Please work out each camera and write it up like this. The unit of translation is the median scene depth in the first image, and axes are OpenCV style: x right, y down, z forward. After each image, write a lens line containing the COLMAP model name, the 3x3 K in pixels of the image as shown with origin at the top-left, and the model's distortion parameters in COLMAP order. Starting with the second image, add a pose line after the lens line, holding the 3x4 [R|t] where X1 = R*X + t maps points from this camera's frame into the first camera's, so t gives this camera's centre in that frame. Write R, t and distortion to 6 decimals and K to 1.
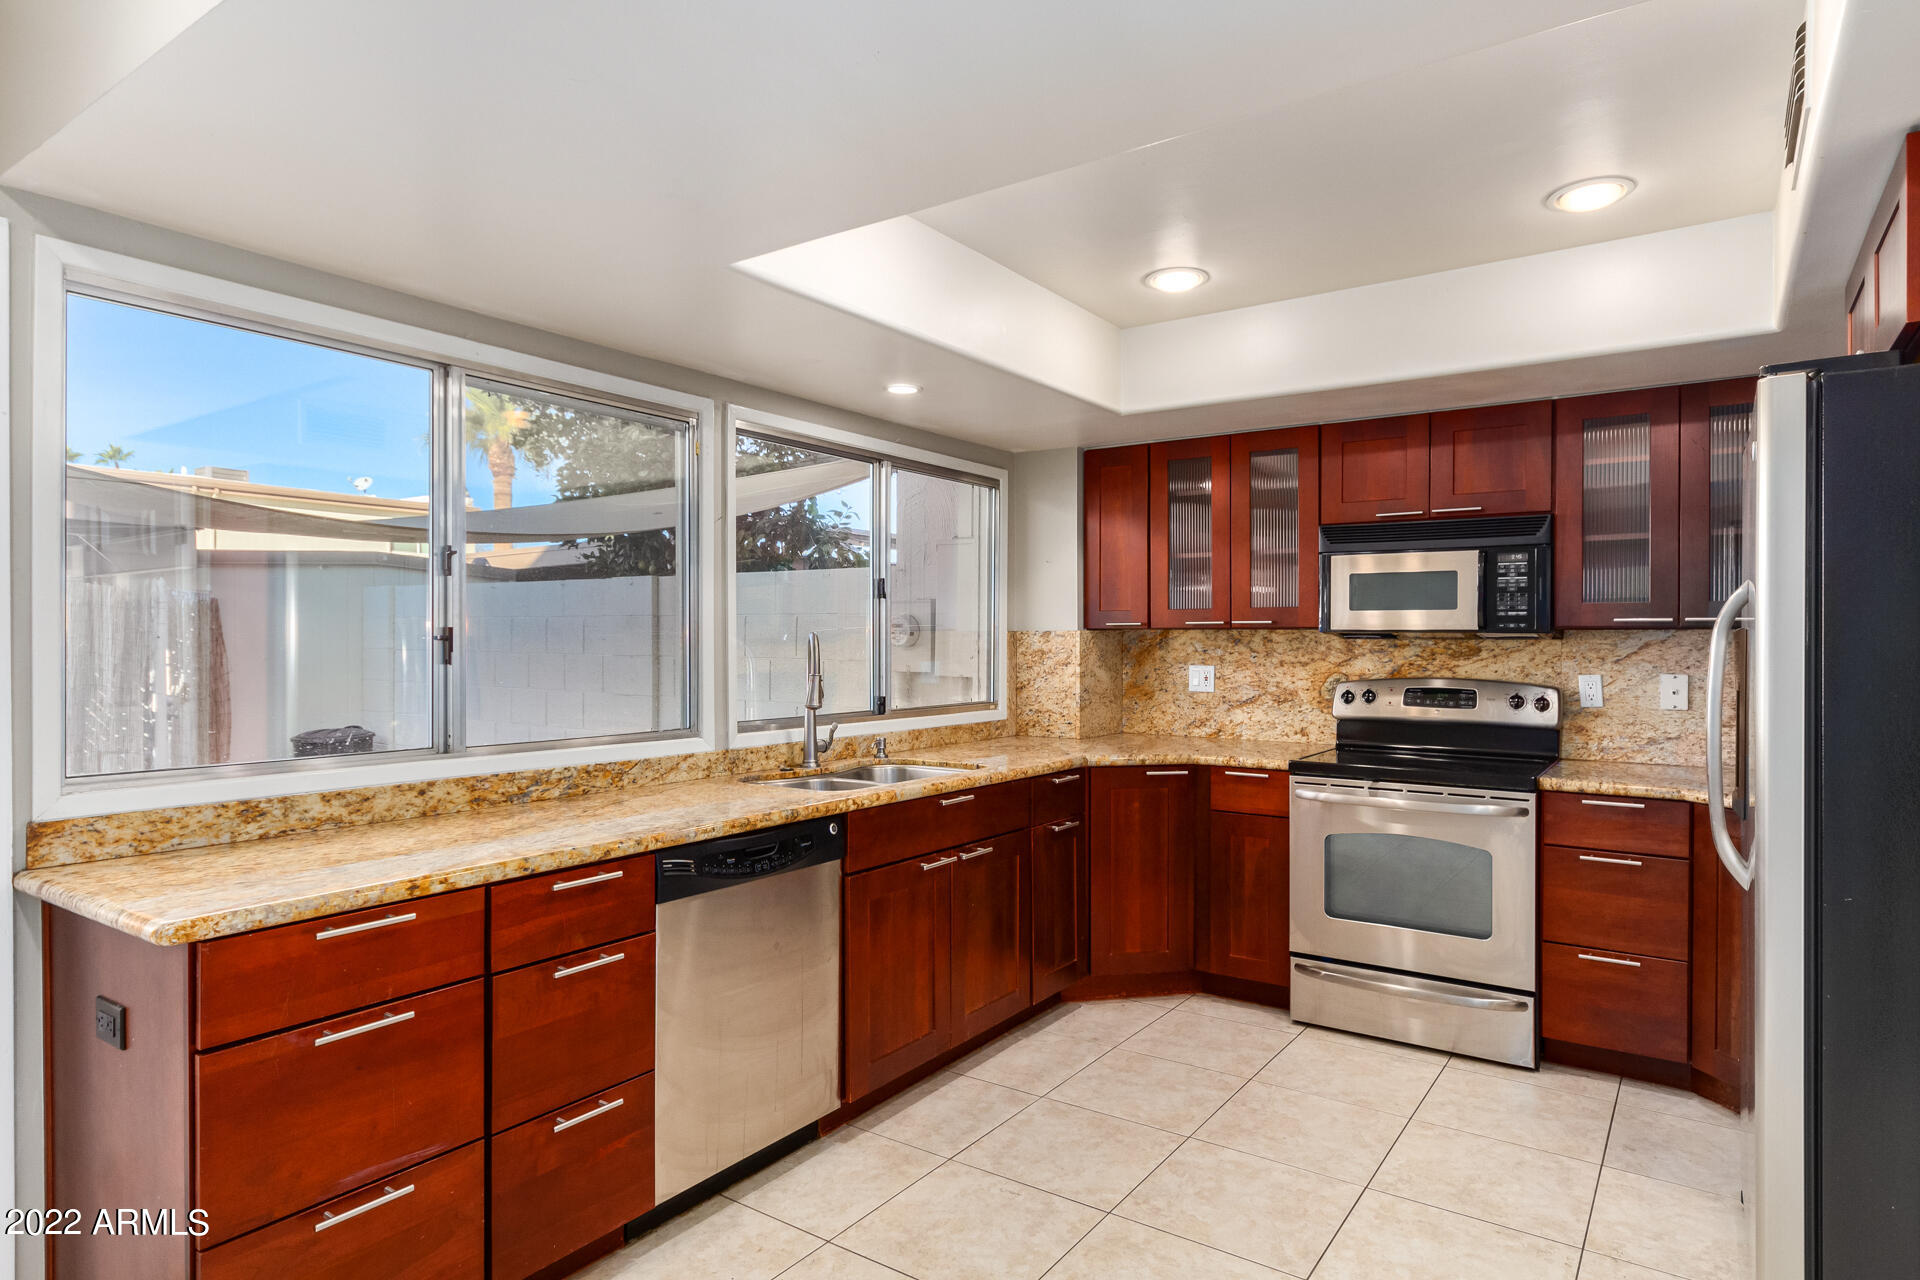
lens RADIAL K [[1064.1, 0, 960.0], [0, 1064.1, 640.0], [0, 0, 1]] dist [0.001508, 0.002579]
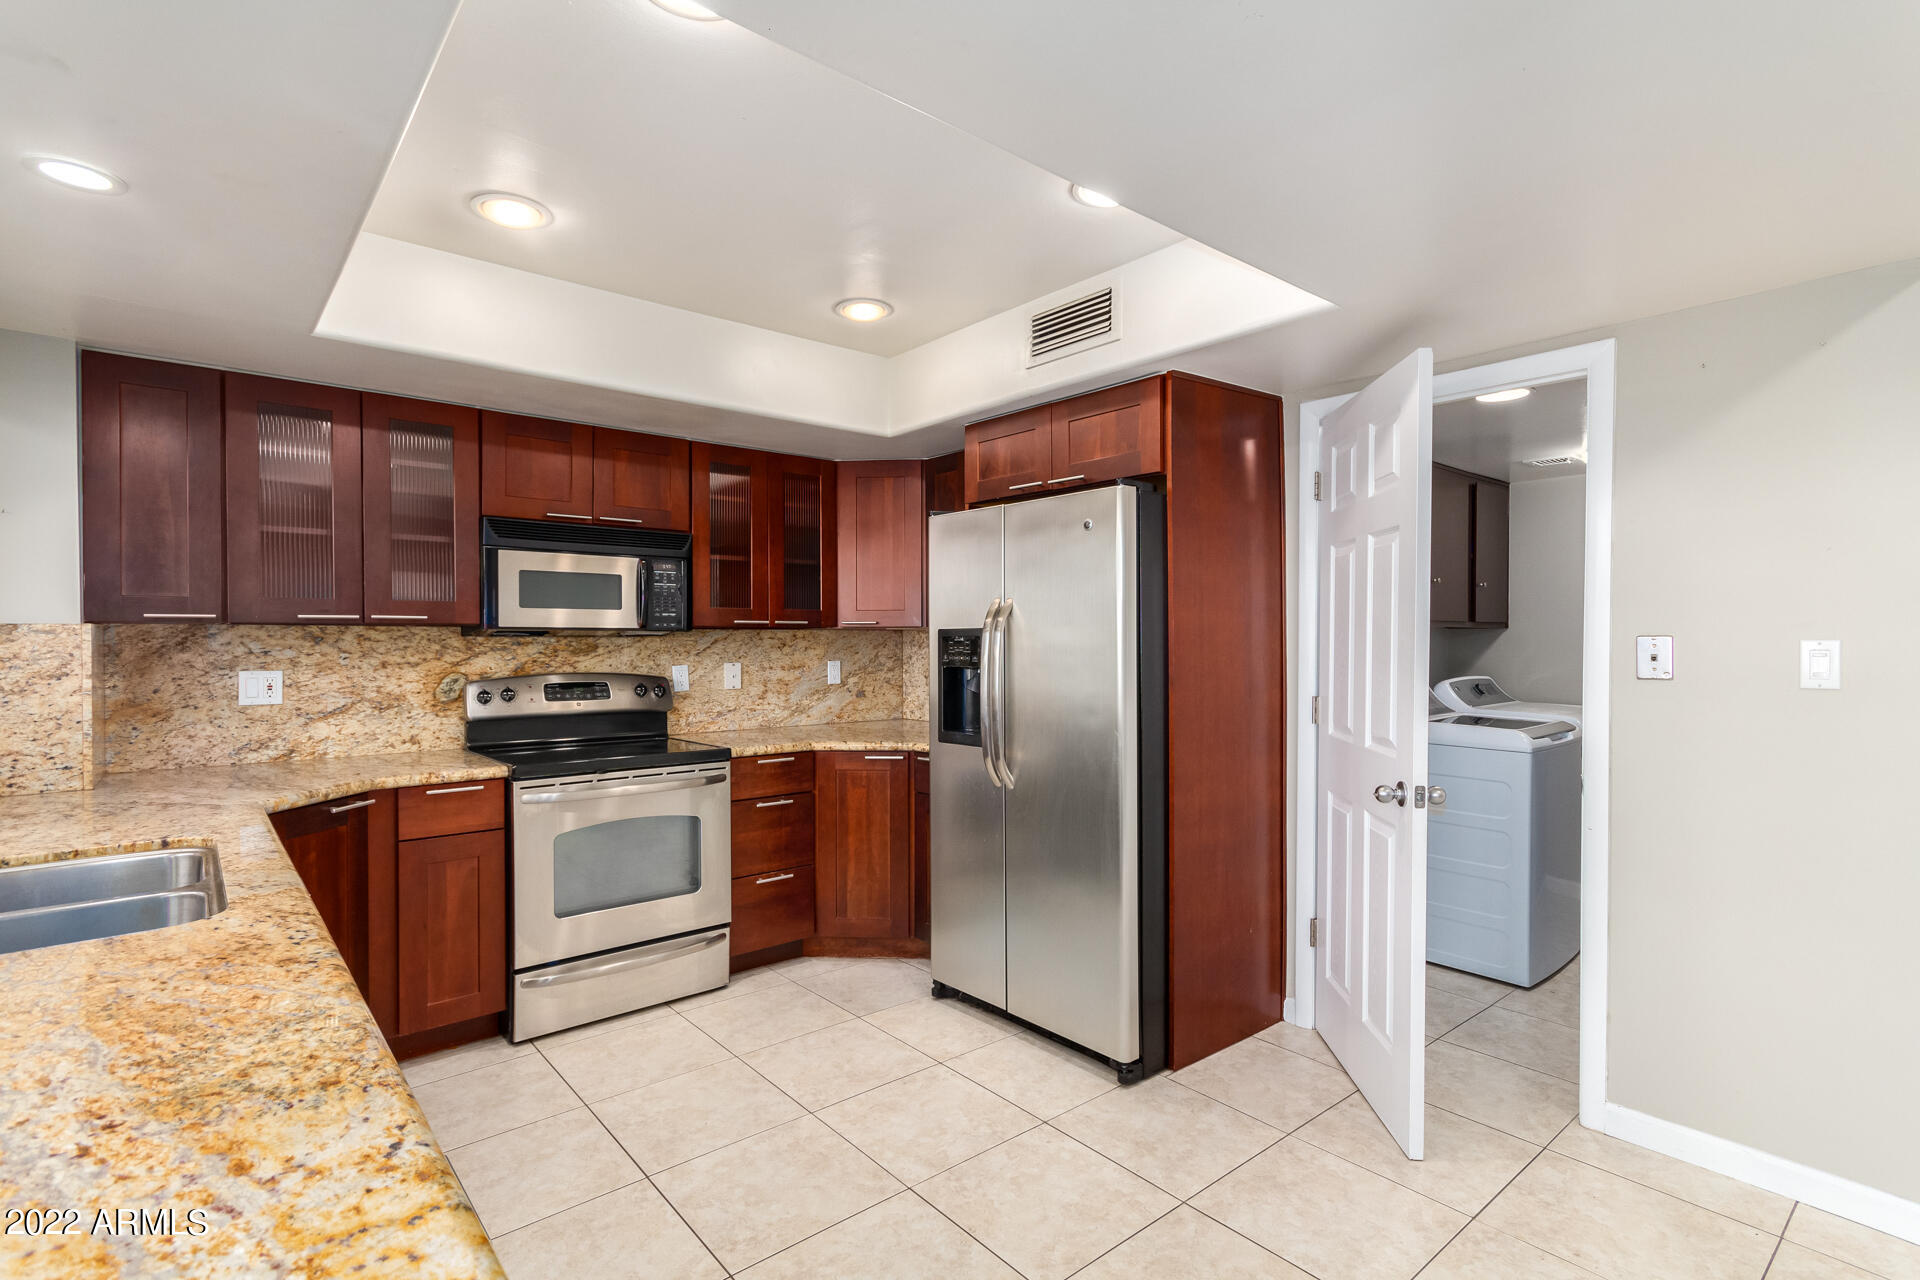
lens RADIAL K [[921.7, 0, 966.0], [0, 921.7, 643.2], [0, 0, 1]] dist [-0.000752, 0.009910]
pose [[0.249771, -0.004966, 0.968292, -0.381767], [0.004354, 0.999982, 0.004005, 0.003971], [-0.968295, 0.003216, 0.249788, 0.421337]]
